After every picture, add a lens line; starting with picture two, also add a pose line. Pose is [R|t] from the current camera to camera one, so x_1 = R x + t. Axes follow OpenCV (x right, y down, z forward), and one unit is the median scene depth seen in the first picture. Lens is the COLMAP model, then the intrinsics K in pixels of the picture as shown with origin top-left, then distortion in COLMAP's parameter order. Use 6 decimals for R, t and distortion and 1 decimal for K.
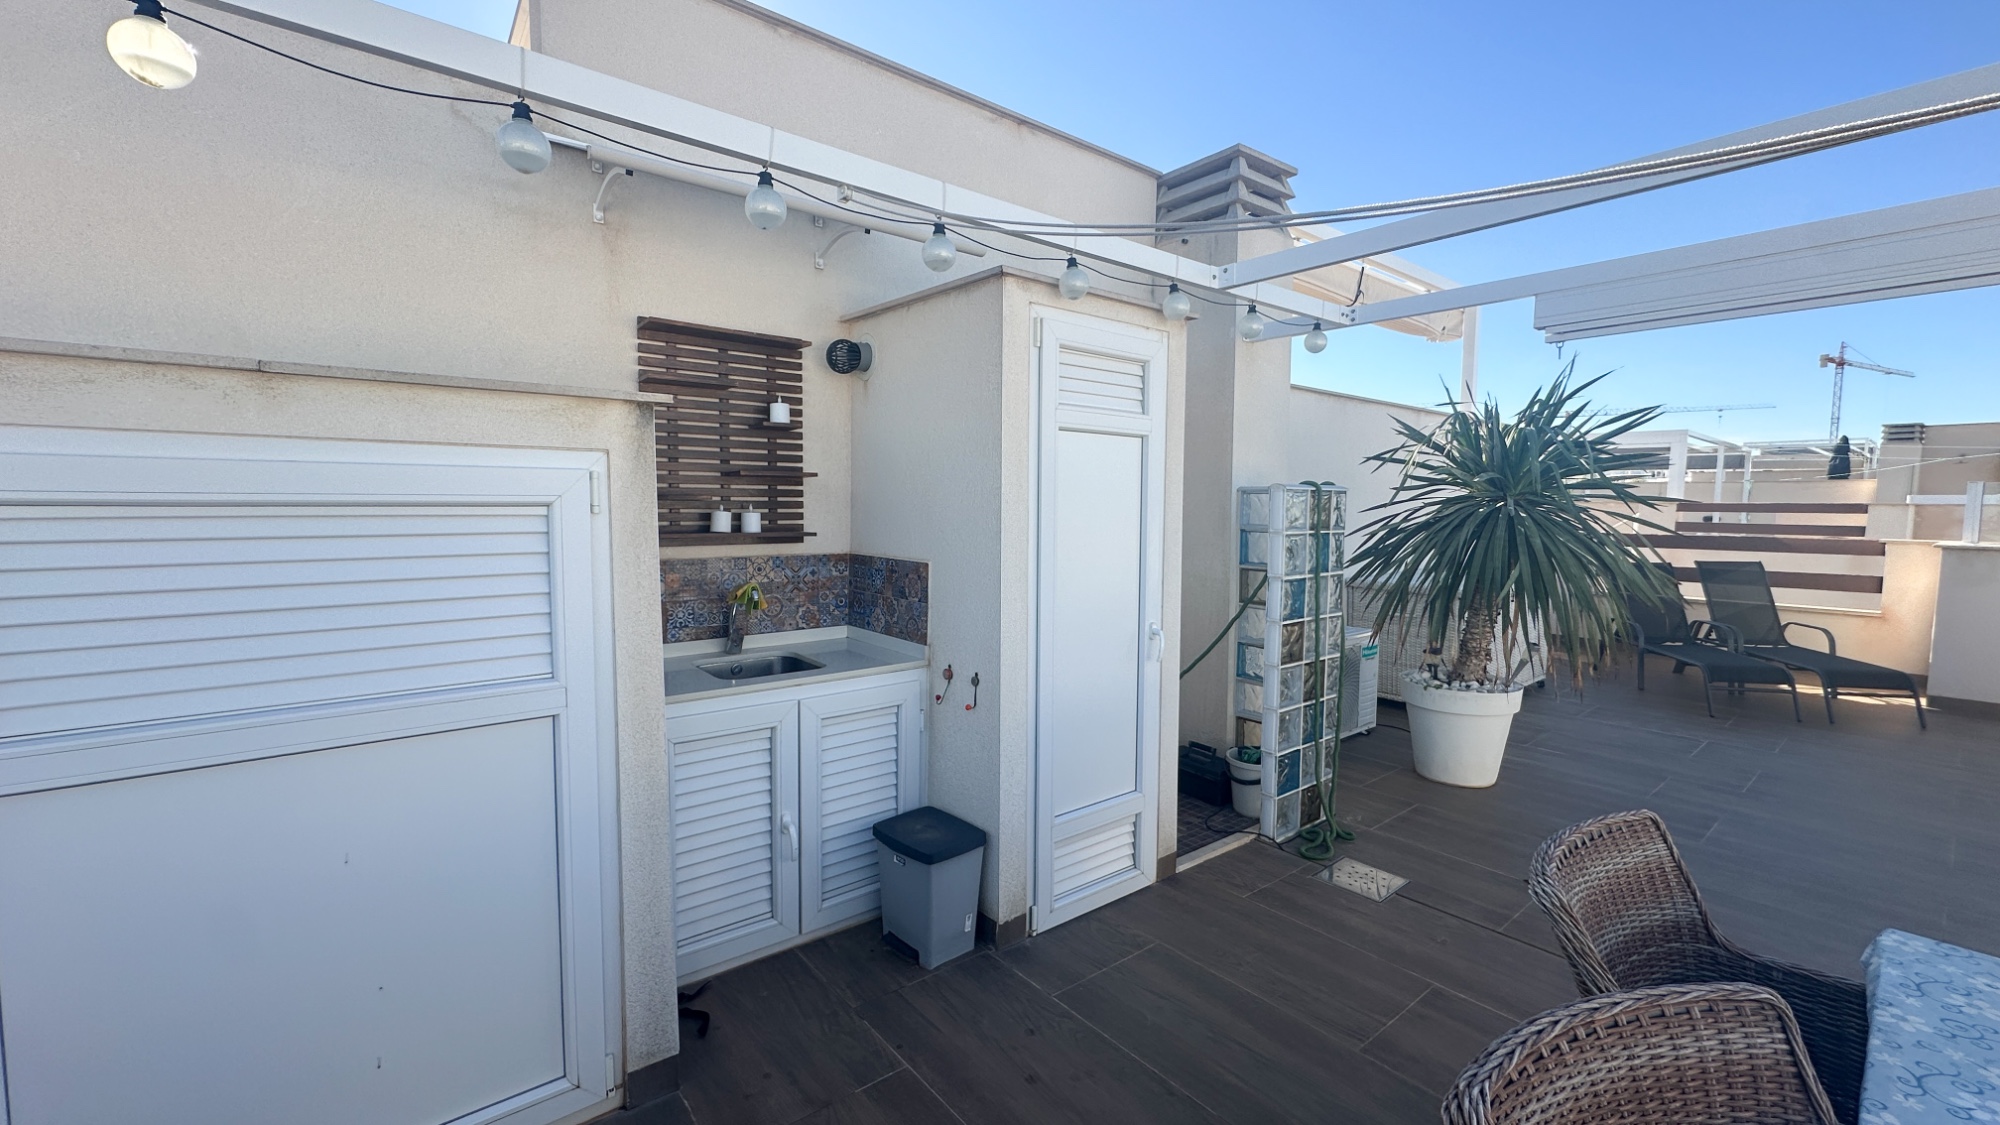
lens RADIAL K [[800.0, 0, 1000.0], [0, 800.0, 562.5], [0, 0, 1]] dist [-0.000653, -0.000413]
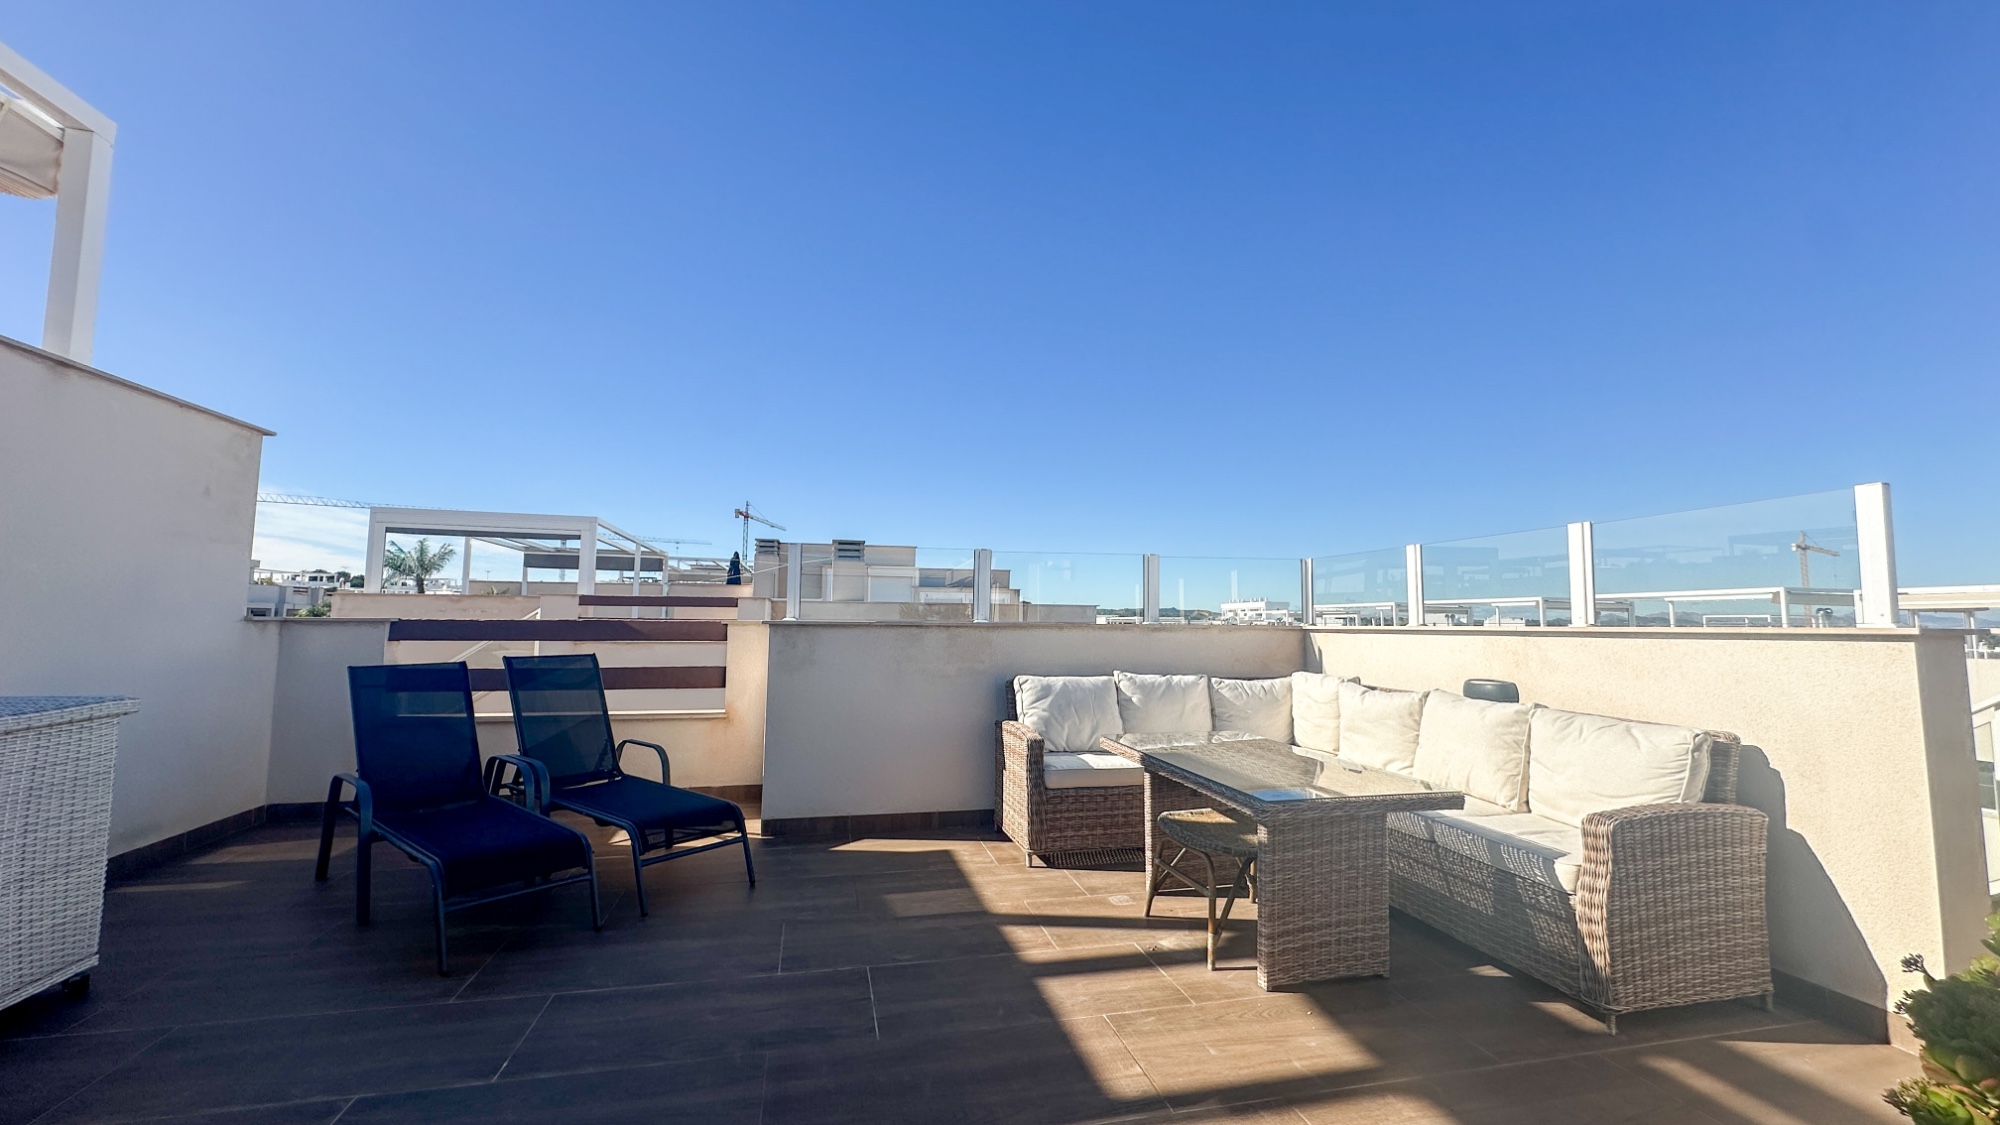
lens RADIAL K [[800.0, 0, 1000.0], [0, 800.0, 562.5], [0, 0, 1]] dist [-0.000653, -0.000413]
pose [[0.443412, 0.063101, 0.894094, 0.489147], [0.063992, 0.992745, -0.101800, 0.013662], [-0.894031, 0.102354, 0.436156, 0.382510]]
